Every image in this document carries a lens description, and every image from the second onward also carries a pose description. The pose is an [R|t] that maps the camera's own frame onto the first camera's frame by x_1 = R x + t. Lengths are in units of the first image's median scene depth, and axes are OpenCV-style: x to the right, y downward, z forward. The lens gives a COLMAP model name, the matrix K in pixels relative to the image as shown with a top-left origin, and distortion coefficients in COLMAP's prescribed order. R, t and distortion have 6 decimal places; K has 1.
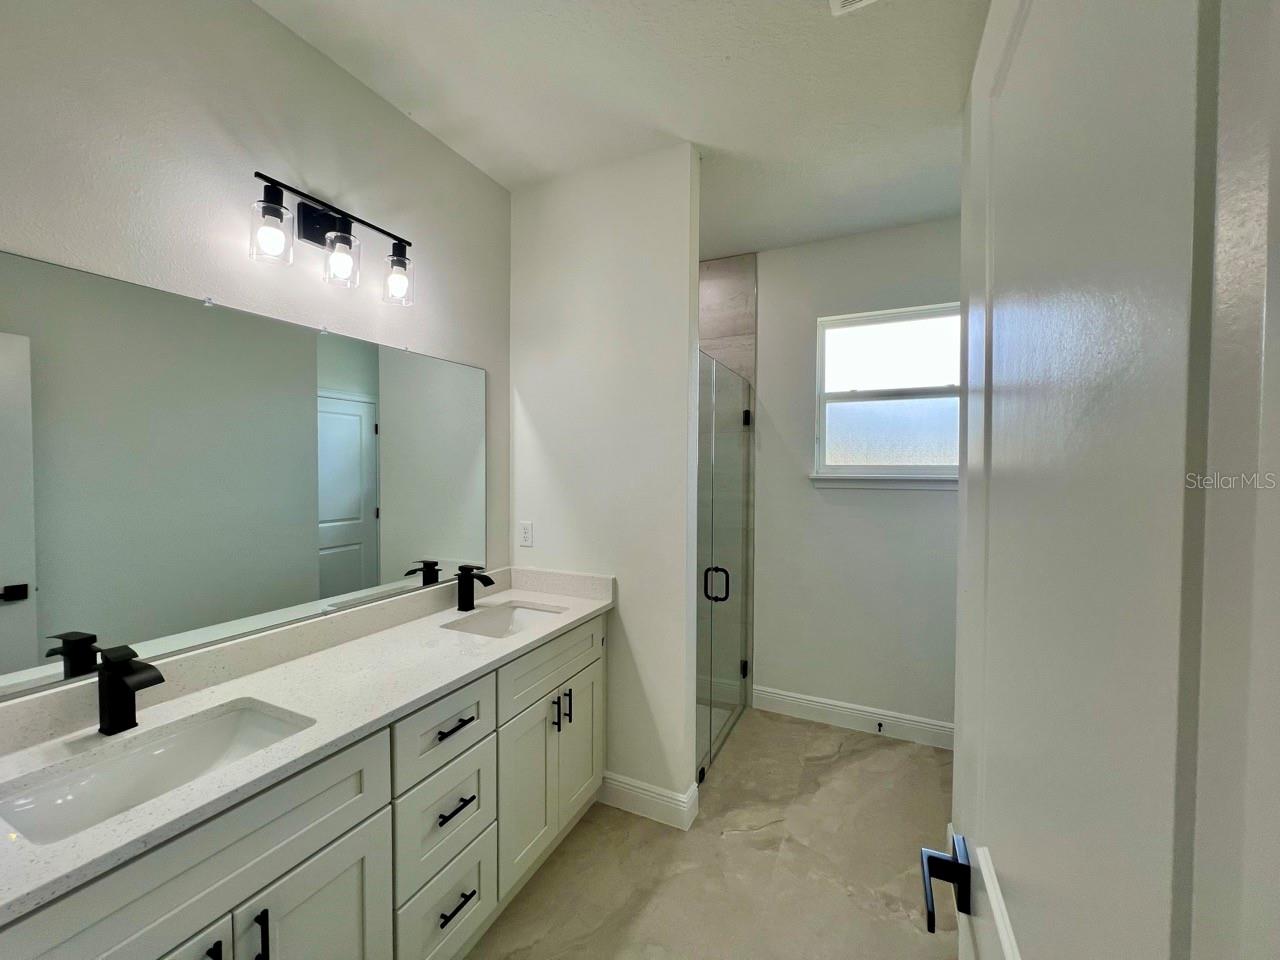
lens RADIAL K [[513.9, 0, 630.7], [0, 513.9, 476.5], [0, 0, 1]] dist [-0.002669, 0.001060]
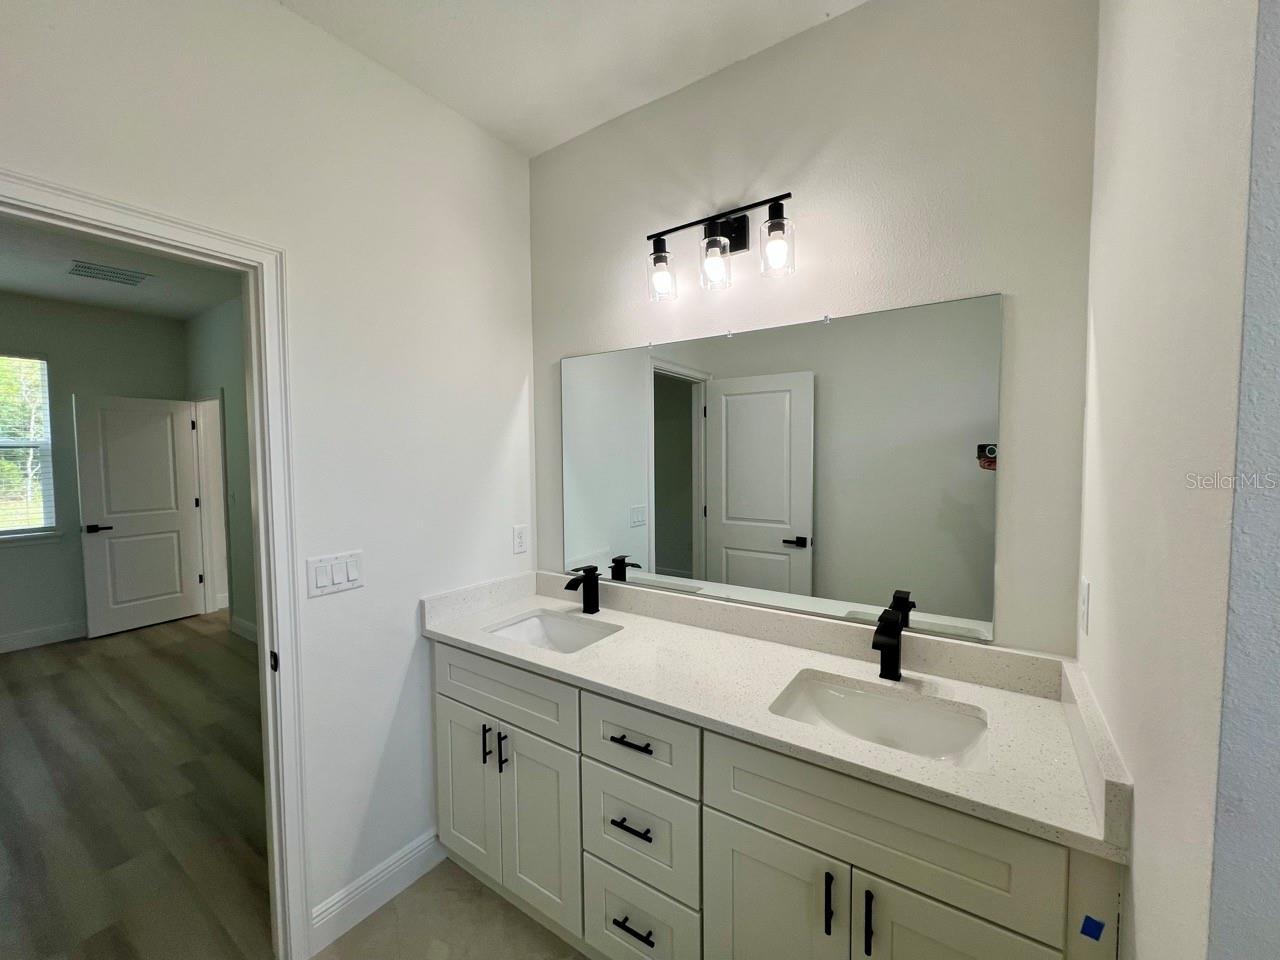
lens RADIAL K [[513.9, 0, 637.4], [0, 513.9, 478.1], [0, 0, 1]] dist [-0.002669, 0.001060]
pose [[-0.140887, 0.043309, -0.989078, 0.503213], [-0.012783, 0.998880, 0.045559, -0.036128], [0.989943, 0.019062, -0.140176, 1.004120]]
